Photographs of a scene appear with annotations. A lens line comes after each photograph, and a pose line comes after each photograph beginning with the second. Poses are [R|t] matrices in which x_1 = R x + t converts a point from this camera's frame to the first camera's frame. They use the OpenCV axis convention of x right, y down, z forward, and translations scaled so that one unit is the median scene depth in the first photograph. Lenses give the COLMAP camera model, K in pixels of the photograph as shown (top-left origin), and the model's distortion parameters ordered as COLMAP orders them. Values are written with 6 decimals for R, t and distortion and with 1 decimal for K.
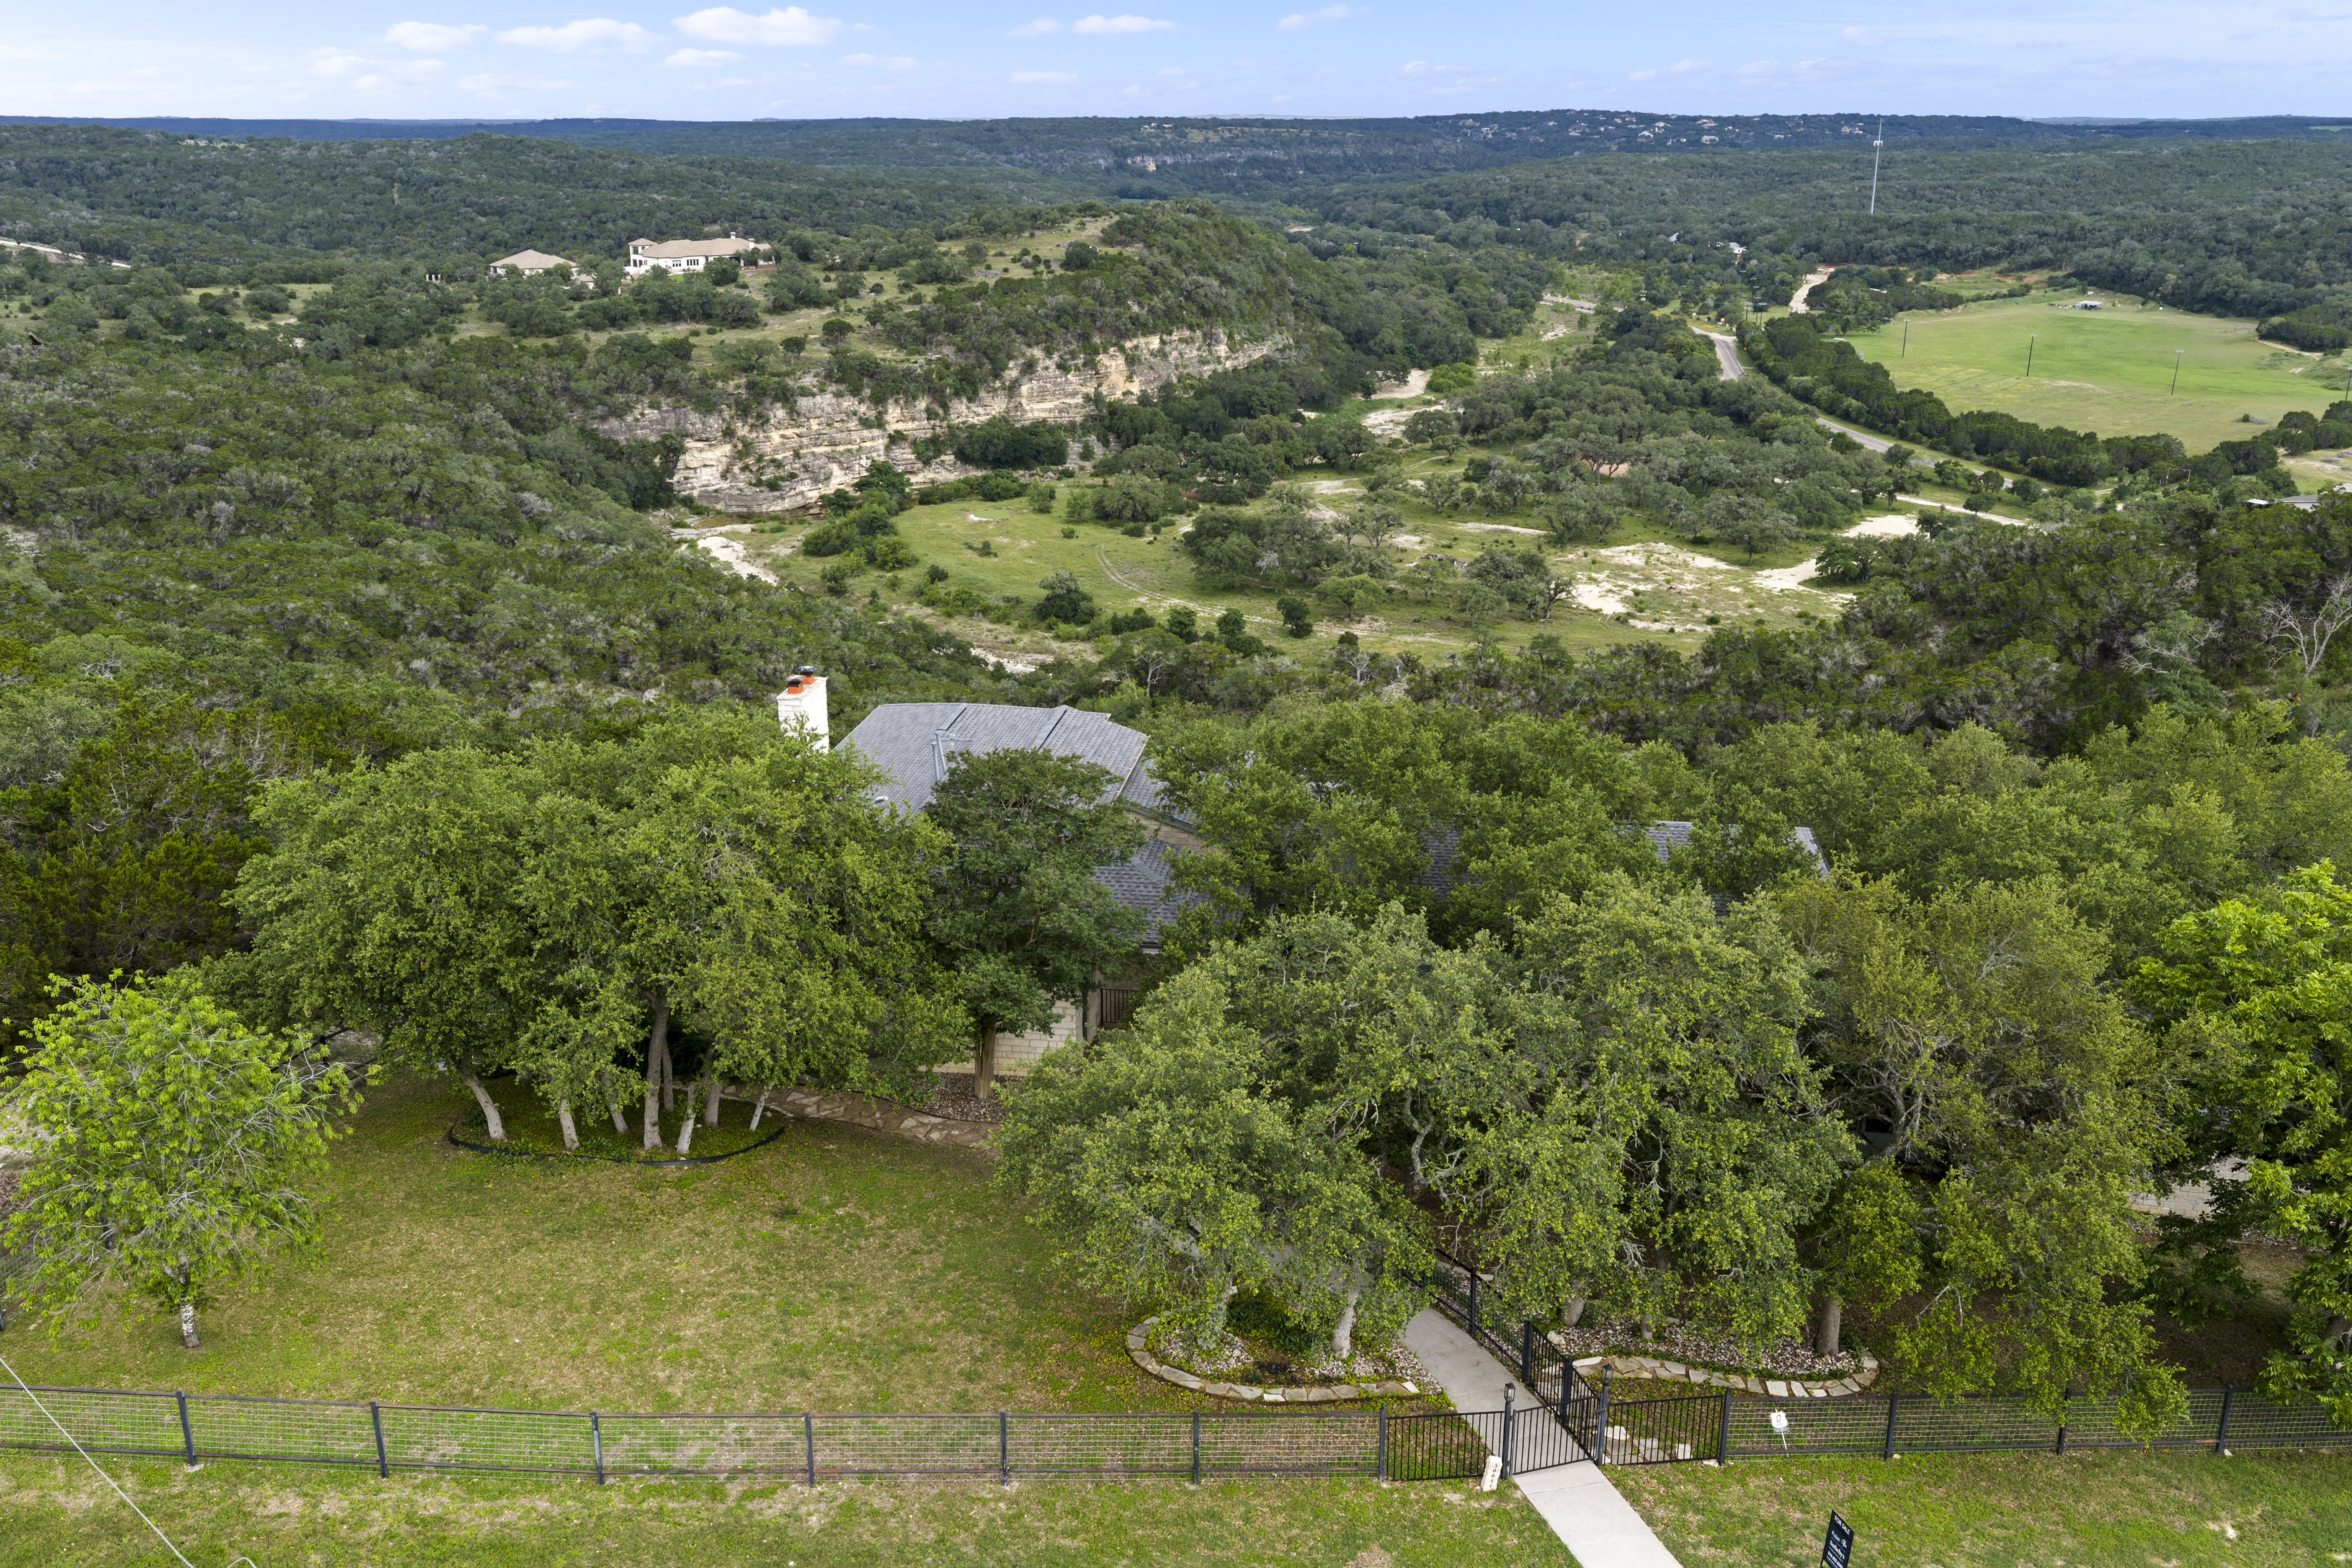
lens RADIAL K [[2054.7, 0, 1219.4], [0, 2054.7, 882.4], [0, 0, 1]] dist [0.010436, -0.013667]
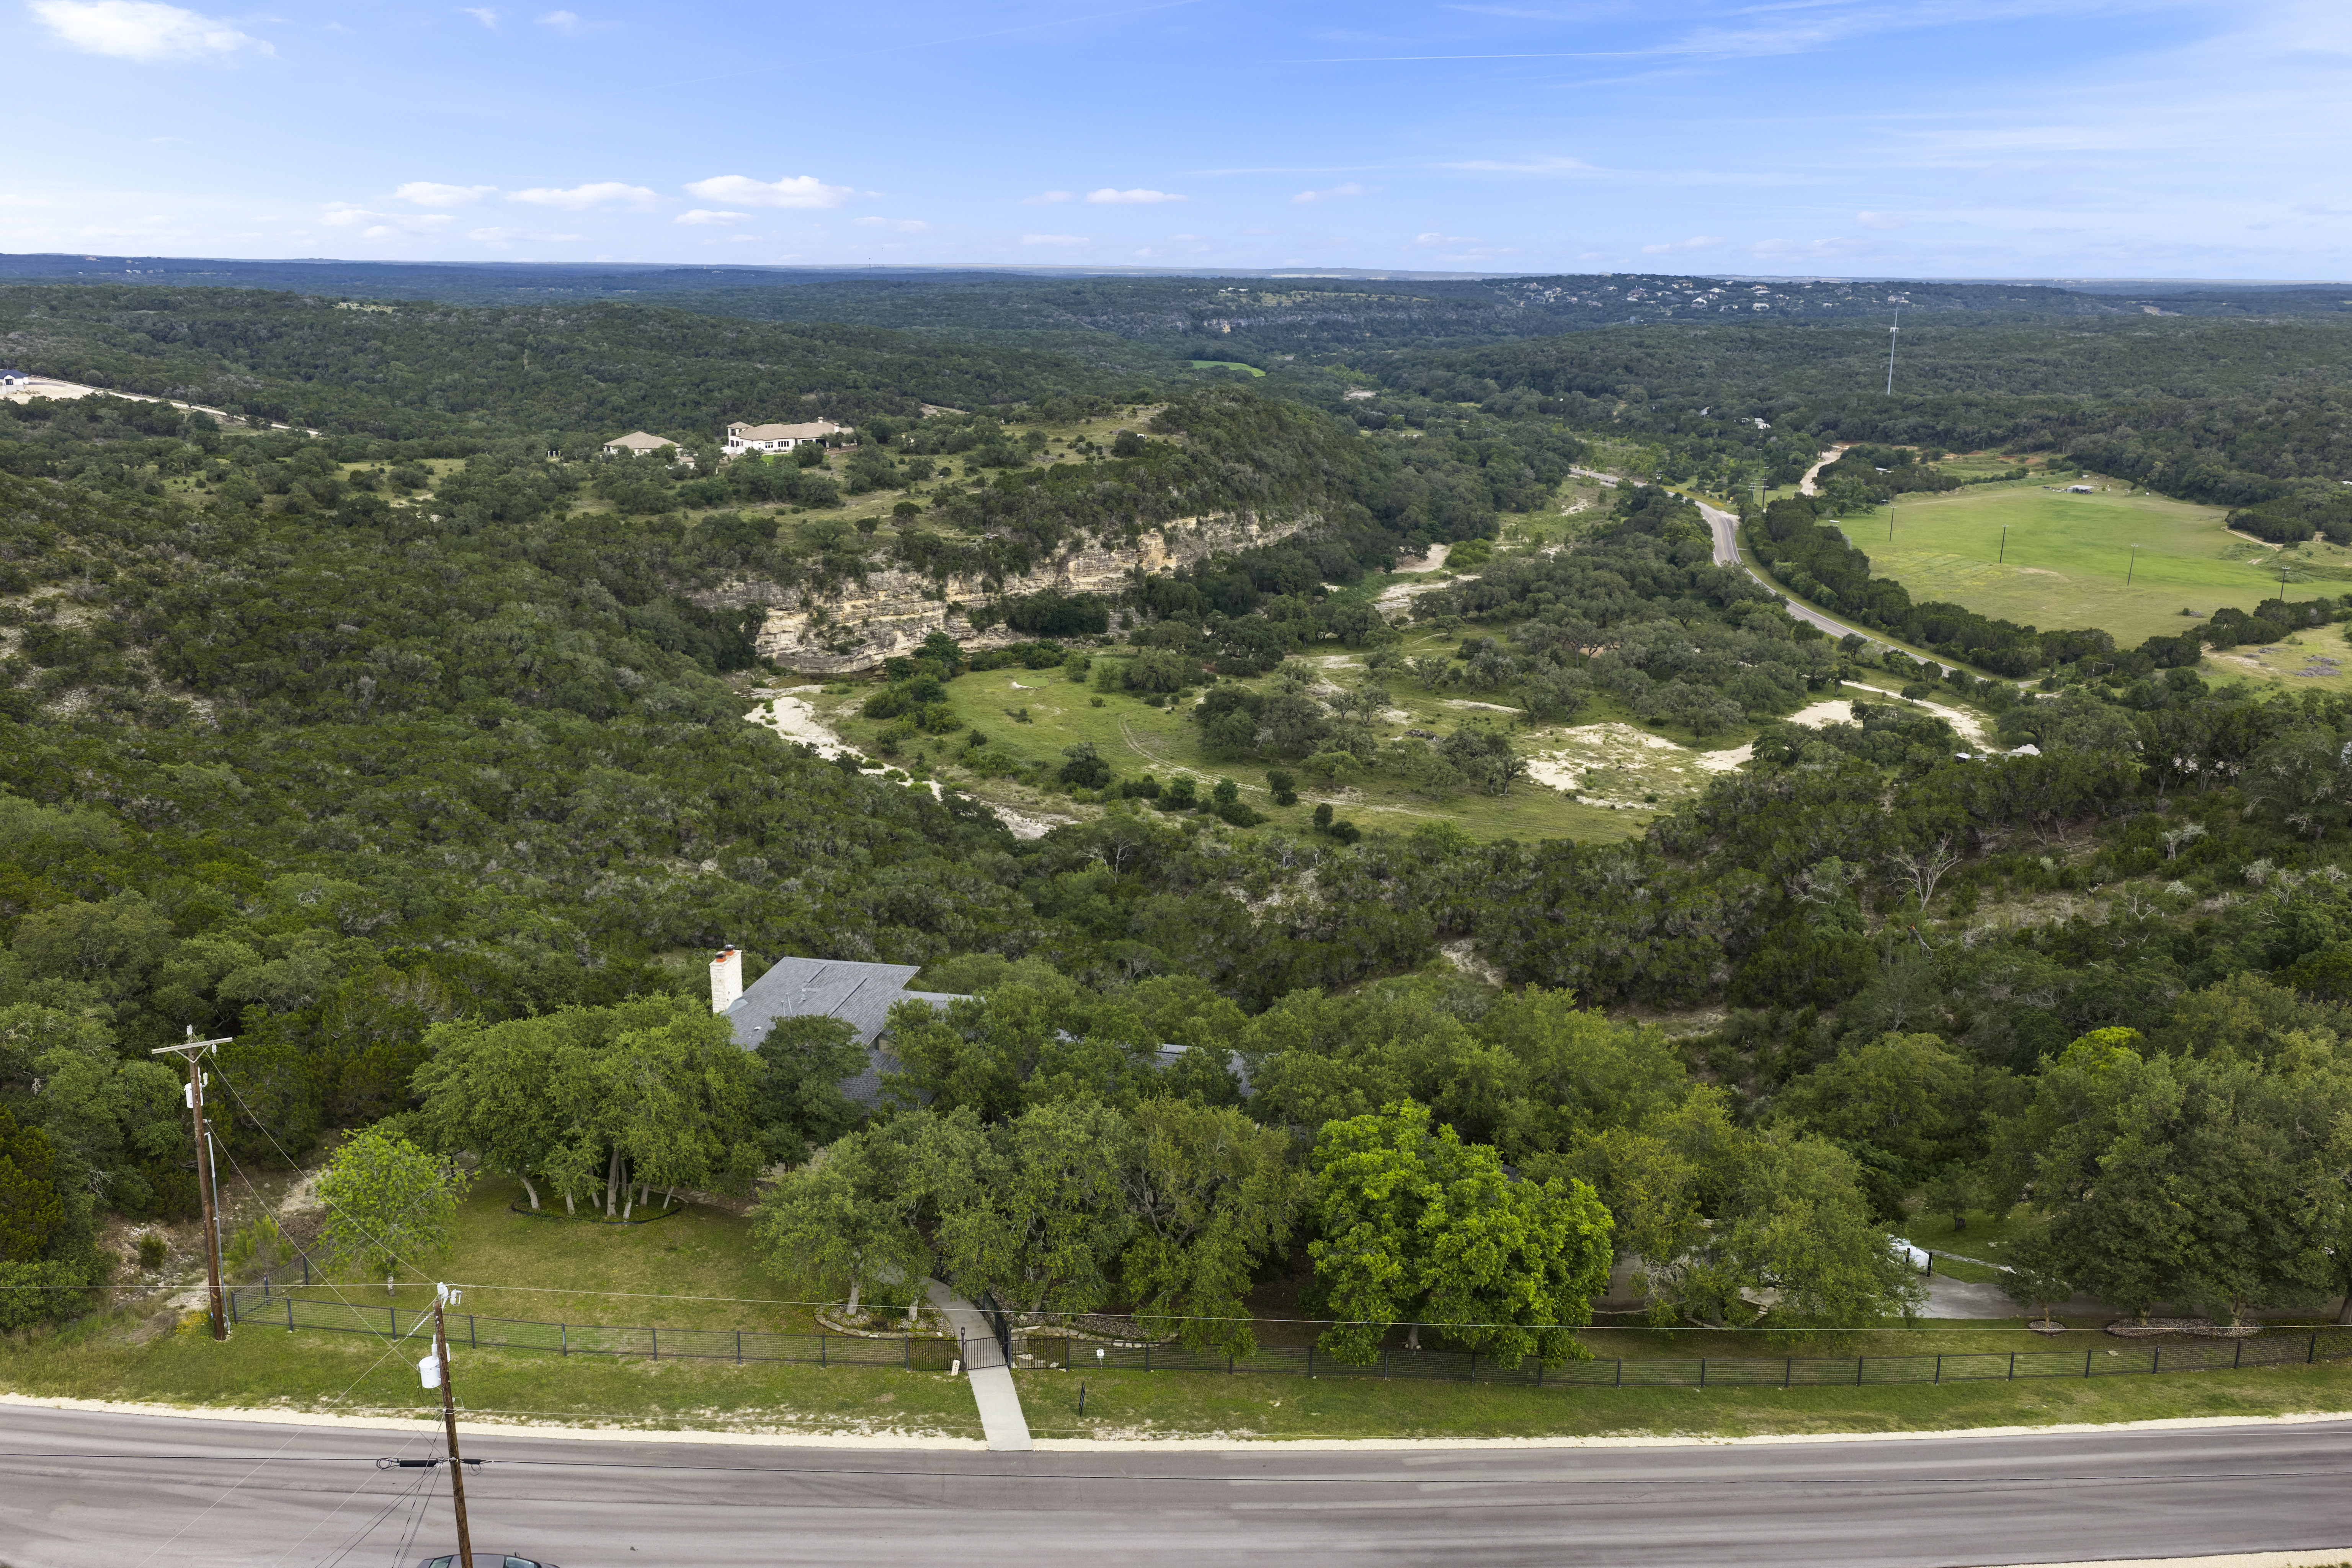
lens RADIAL K [[2054.7, 0, 1219.4], [0, 2054.7, 882.4], [0, 0, 1]] dist [0.010436, -0.013667]
pose [[0.998712, 0.023108, -0.045174, 0.043234], [-0.025549, 0.998202, -0.054225, -0.010968], [0.043839, 0.055309, 0.997506, -0.107335]]
